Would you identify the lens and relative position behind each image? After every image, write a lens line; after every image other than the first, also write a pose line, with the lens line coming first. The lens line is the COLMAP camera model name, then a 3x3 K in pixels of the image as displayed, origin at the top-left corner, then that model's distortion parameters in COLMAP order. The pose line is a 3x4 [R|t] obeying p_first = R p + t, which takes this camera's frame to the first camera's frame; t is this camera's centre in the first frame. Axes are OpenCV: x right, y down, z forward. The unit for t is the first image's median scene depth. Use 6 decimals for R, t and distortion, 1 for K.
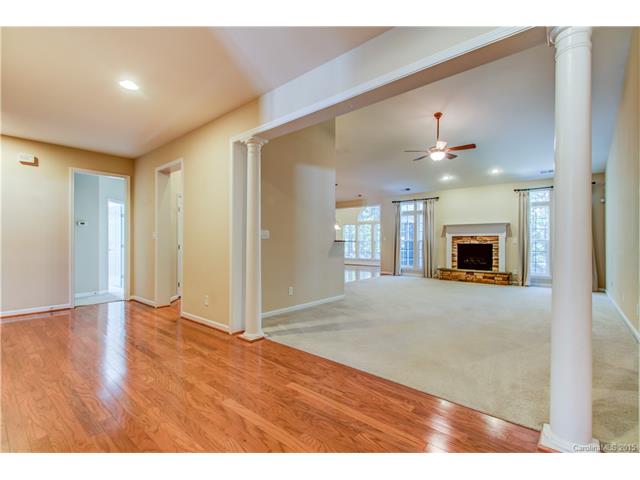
lens RADIAL K [[295.7, 0, 322.7], [0, 295.7, 242.1], [0, 0, 1]] dist [0.025787, -0.010225]
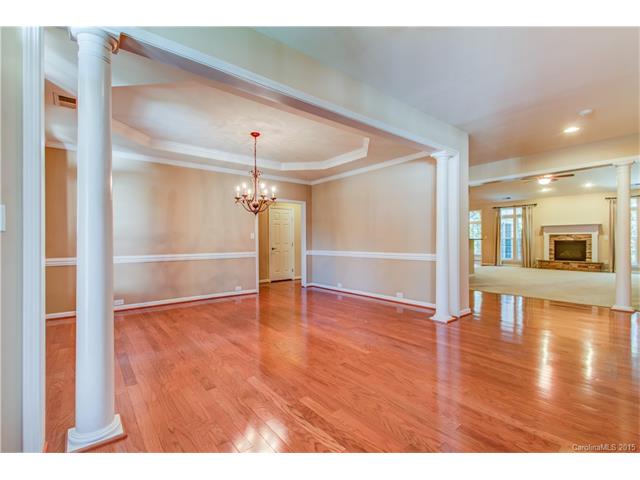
lens RADIAL K [[295.7, 0, 322.0], [0, 295.7, 240.9], [0, 0, 1]] dist [0.025787, -0.010225]
pose [[0.981904, -0.006915, -0.189252, -0.294585], [0.007660, 0.999966, 0.003204, -0.004409], [0.189223, -0.004595, 0.981923, -0.469903]]
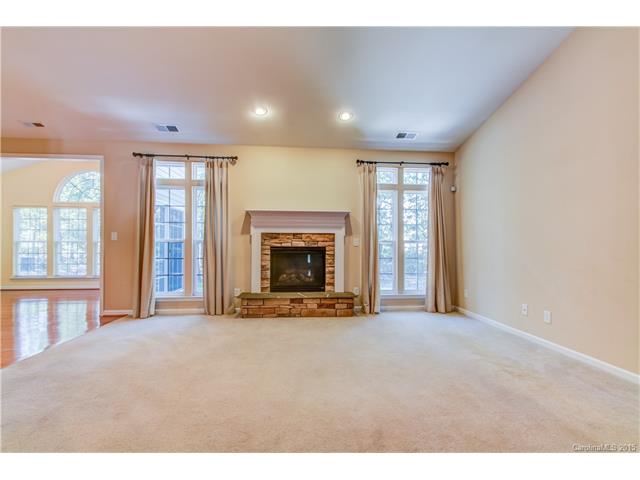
lens RADIAL K [[295.7, 0, 319.2], [0, 295.7, 244.4], [0, 0, 1]] dist [0.025787, -0.010225]
pose [[0.709475, 0.001638, 0.704729, 0.137943], [-0.003872, 0.999991, 0.001575, 0.000290], [-0.704720, -0.003846, 0.709475, 0.574590]]
